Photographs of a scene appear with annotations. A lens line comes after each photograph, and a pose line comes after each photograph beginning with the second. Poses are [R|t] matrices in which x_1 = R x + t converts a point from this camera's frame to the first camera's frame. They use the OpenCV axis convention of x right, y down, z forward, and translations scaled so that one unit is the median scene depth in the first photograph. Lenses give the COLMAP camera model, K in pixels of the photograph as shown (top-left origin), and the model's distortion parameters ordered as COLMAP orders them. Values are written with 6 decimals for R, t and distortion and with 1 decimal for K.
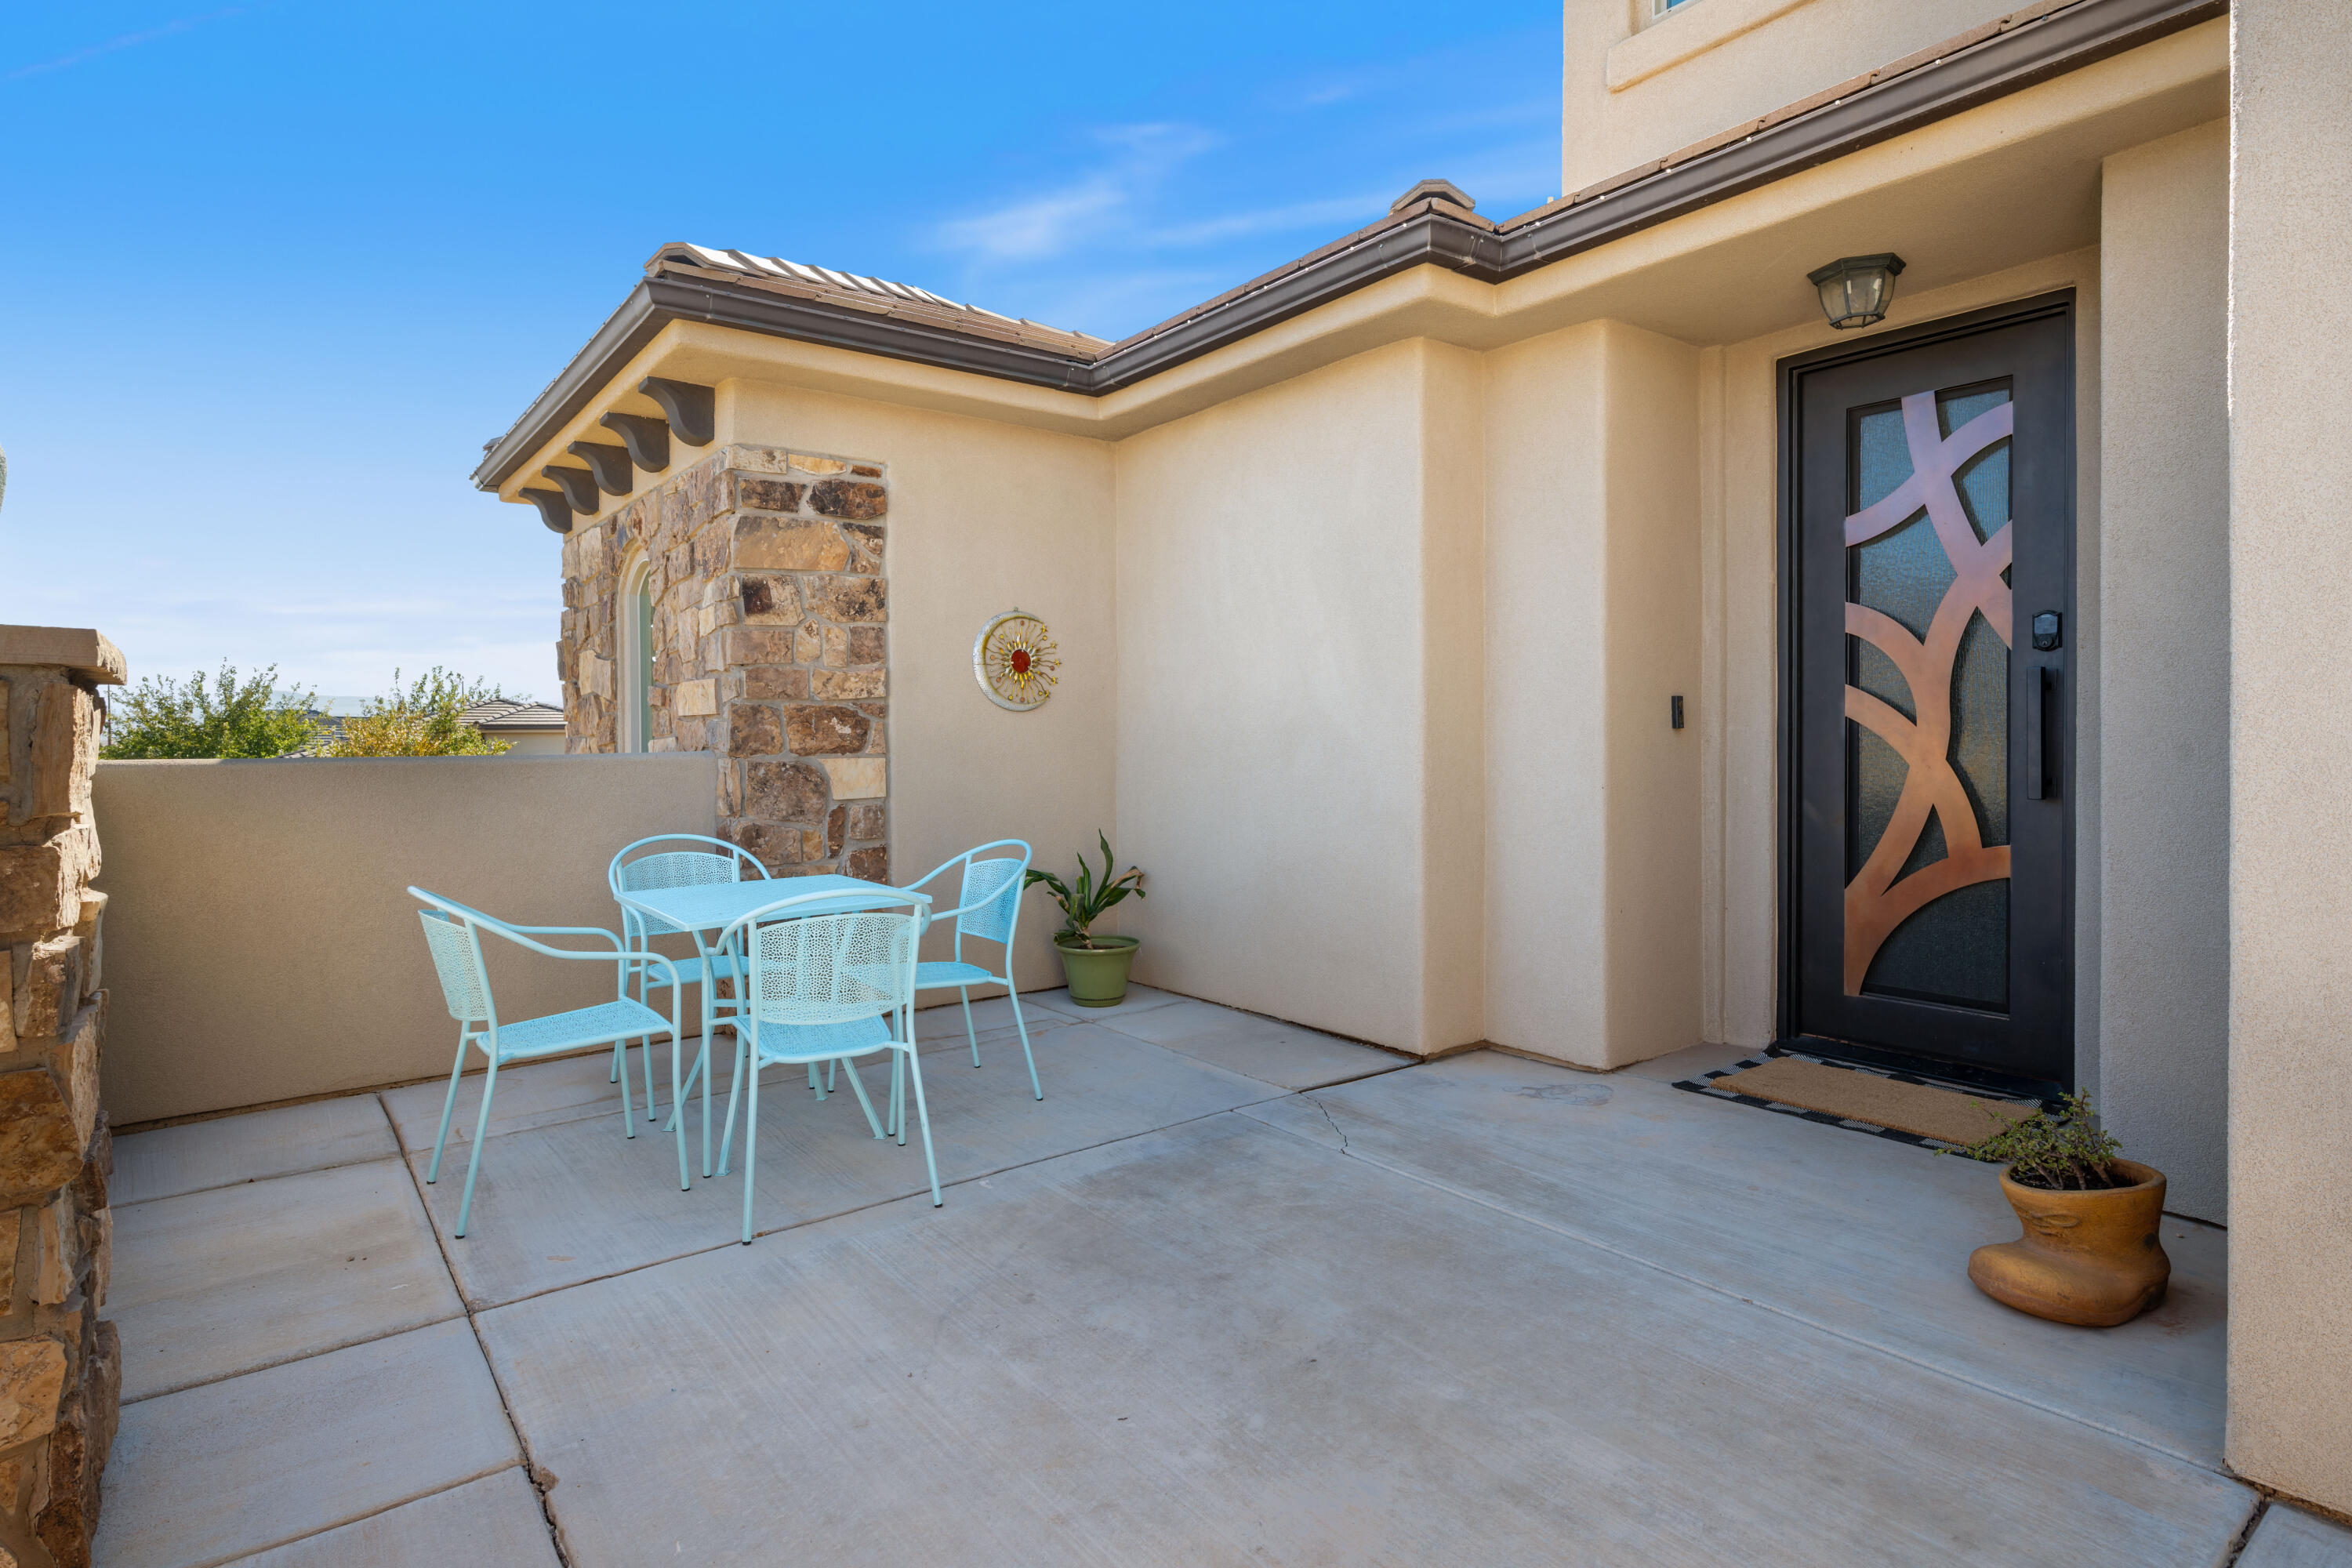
lens RADIAL K [[1220.6, 0, 1172.3], [0, 1220.6, 759.4], [0, 0, 1]] dist [-0.003836, 0.000187]
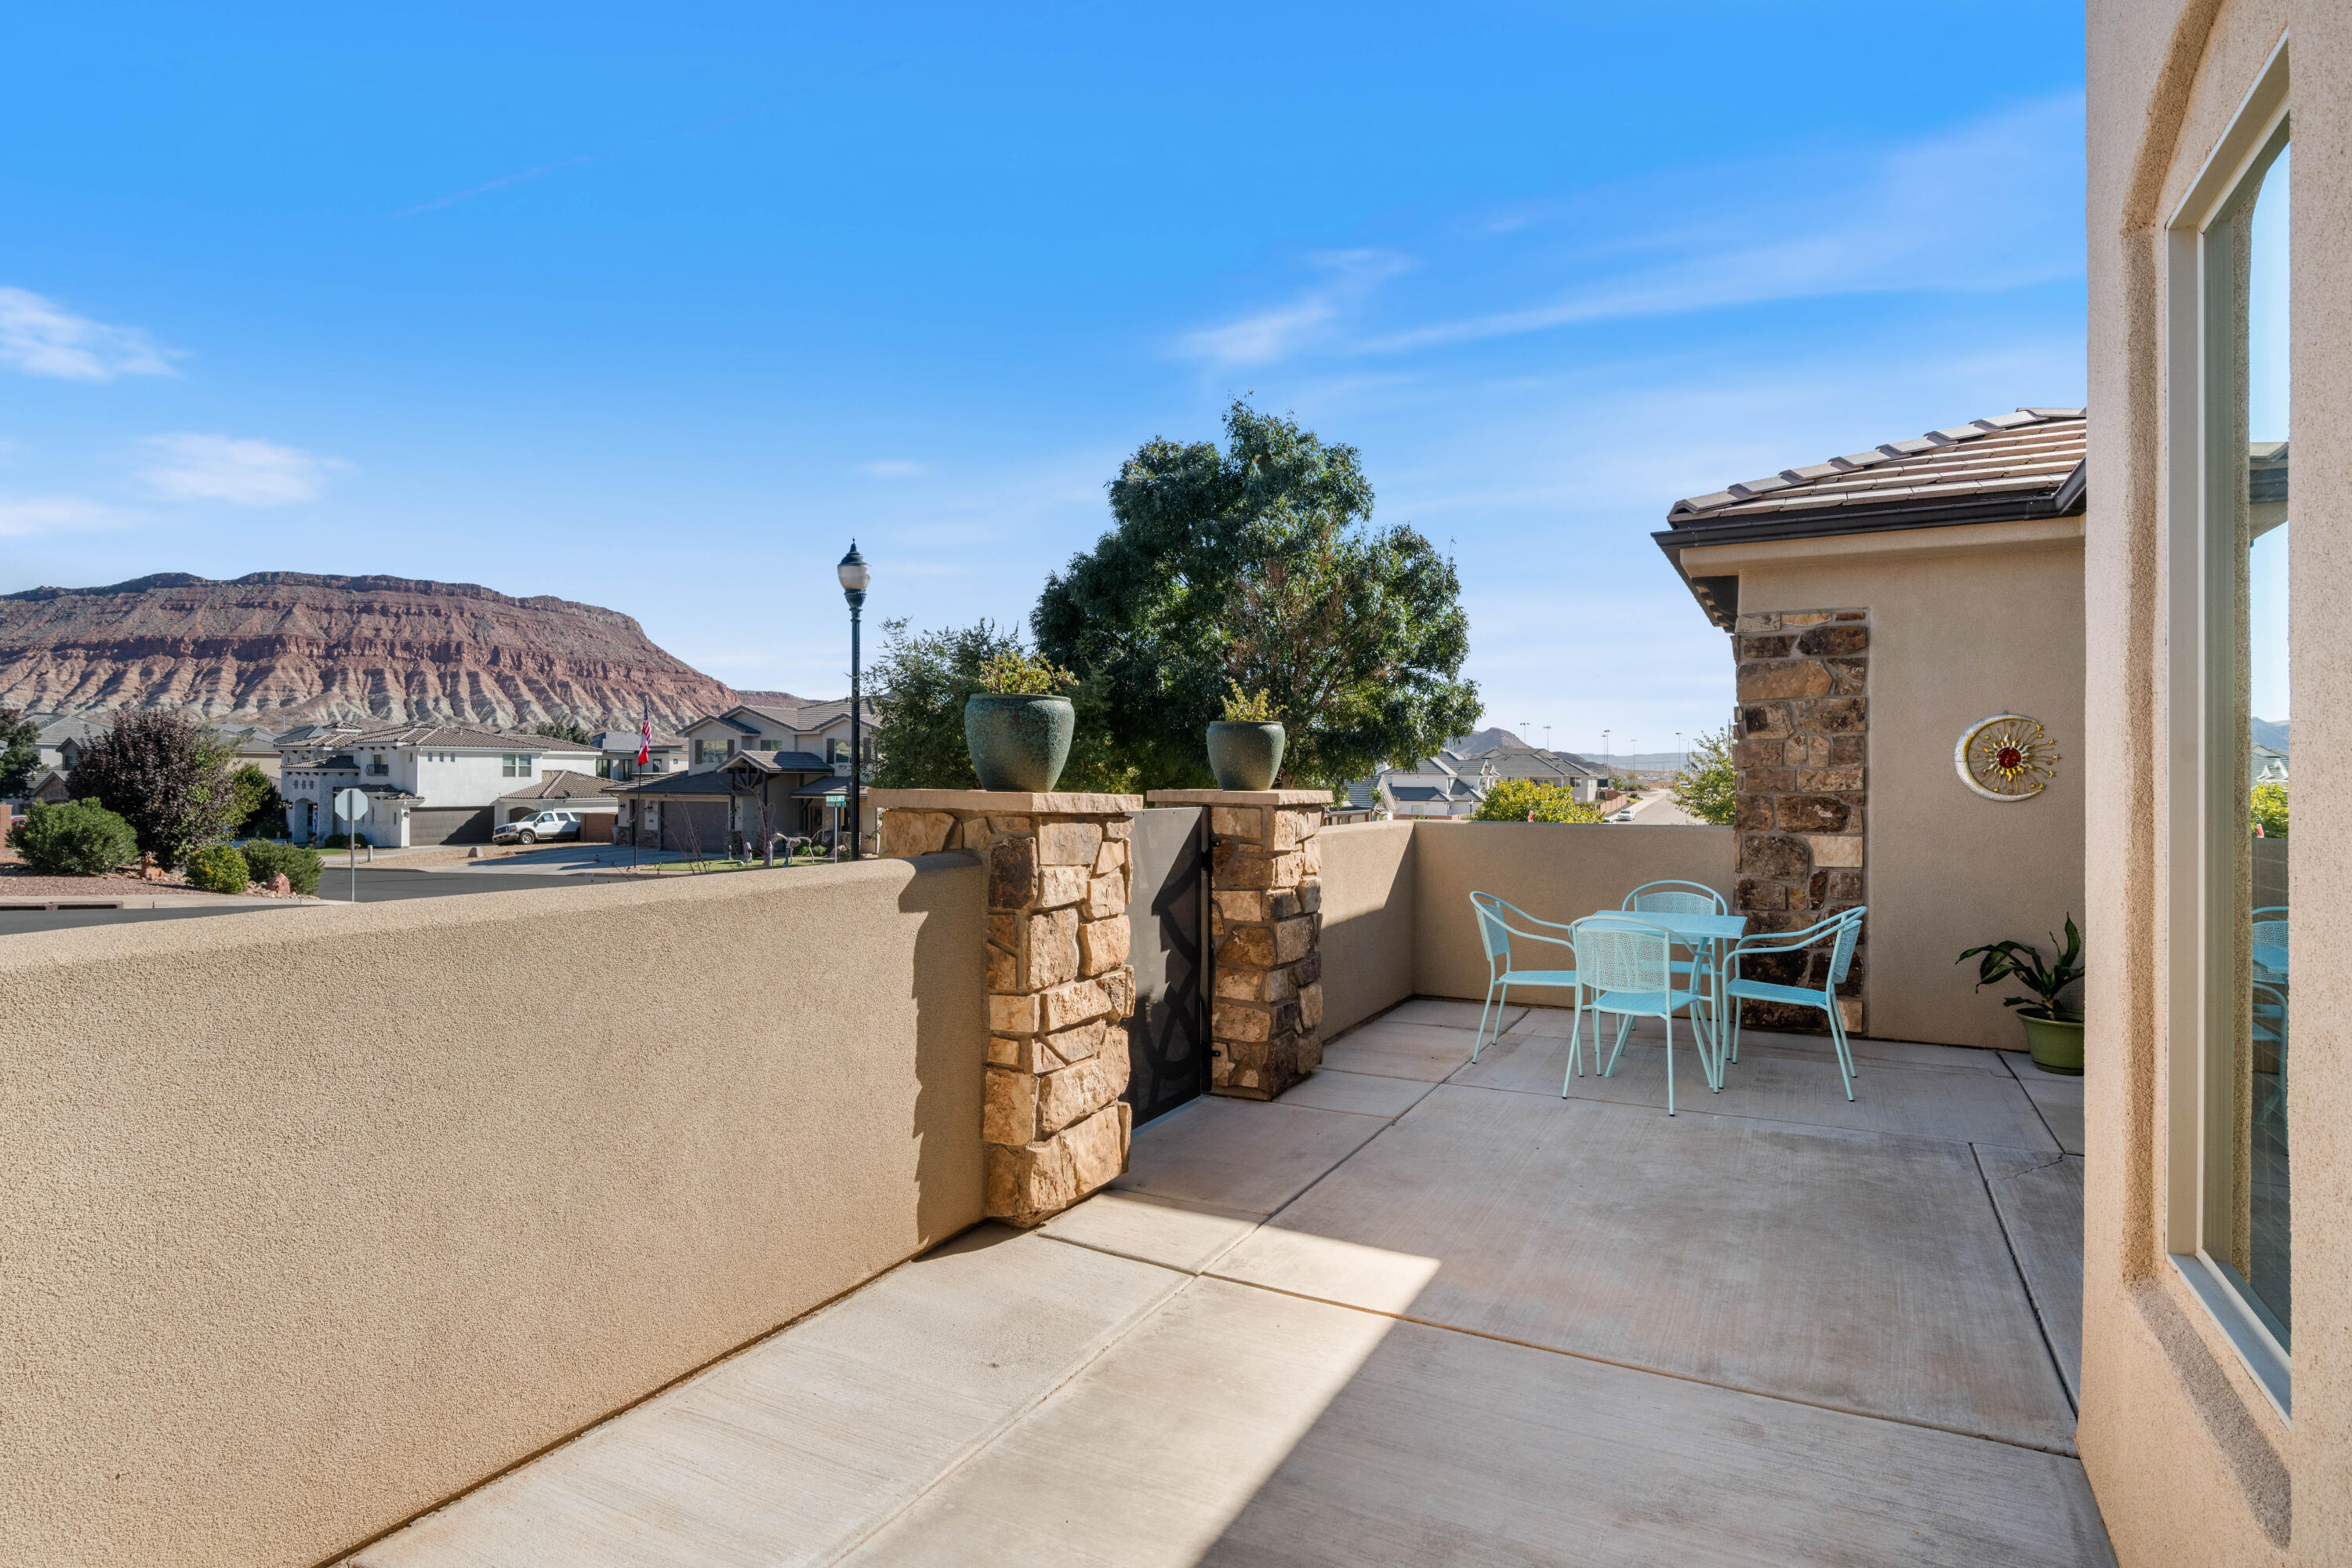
lens RADIAL K [[1220.6, 0, 1176.6], [0, 1220.6, 783.0], [0, 0, 1]] dist [-0.003836, 0.000187]
pose [[0.409183, 0.016101, -0.912310, 0.666455], [-0.024302, 0.999682, 0.006744, -0.051203], [0.912129, 0.019412, 0.409444, -0.192589]]
